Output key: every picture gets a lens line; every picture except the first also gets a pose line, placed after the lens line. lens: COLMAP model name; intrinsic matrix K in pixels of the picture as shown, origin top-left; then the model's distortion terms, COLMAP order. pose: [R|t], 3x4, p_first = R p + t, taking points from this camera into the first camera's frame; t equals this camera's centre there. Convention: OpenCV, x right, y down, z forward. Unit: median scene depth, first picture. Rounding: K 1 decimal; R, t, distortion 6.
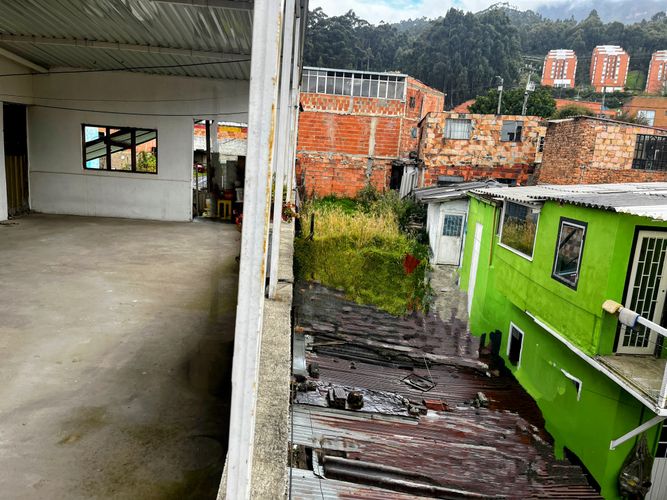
lens RADIAL K [[501.6, 0, 334.3], [0, 501.6, 248.4], [0, 0, 1]] dist [-0.047669, -0.005379]
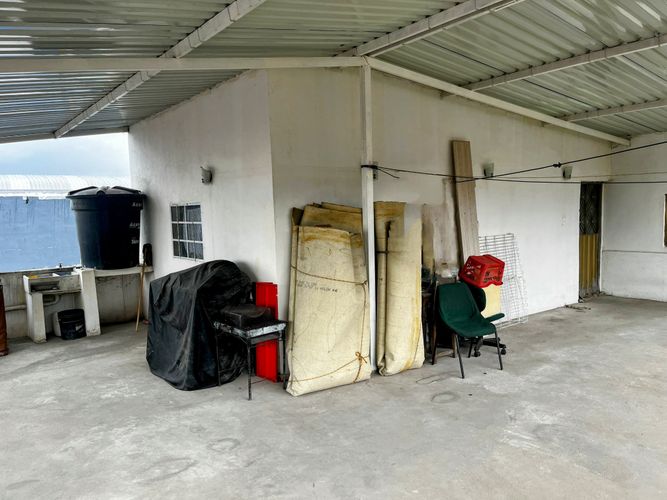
lens RADIAL K [[501.6, 0, 333.9], [0, 501.6, 251.1], [0, 0, 1]] dist [-0.047669, -0.005379]
pose [[0.529486, -0.019186, -0.848102, -0.121389], [-0.089032, 0.992966, -0.078048, -0.048709], [0.843634, 0.116833, 0.524053, 0.103380]]
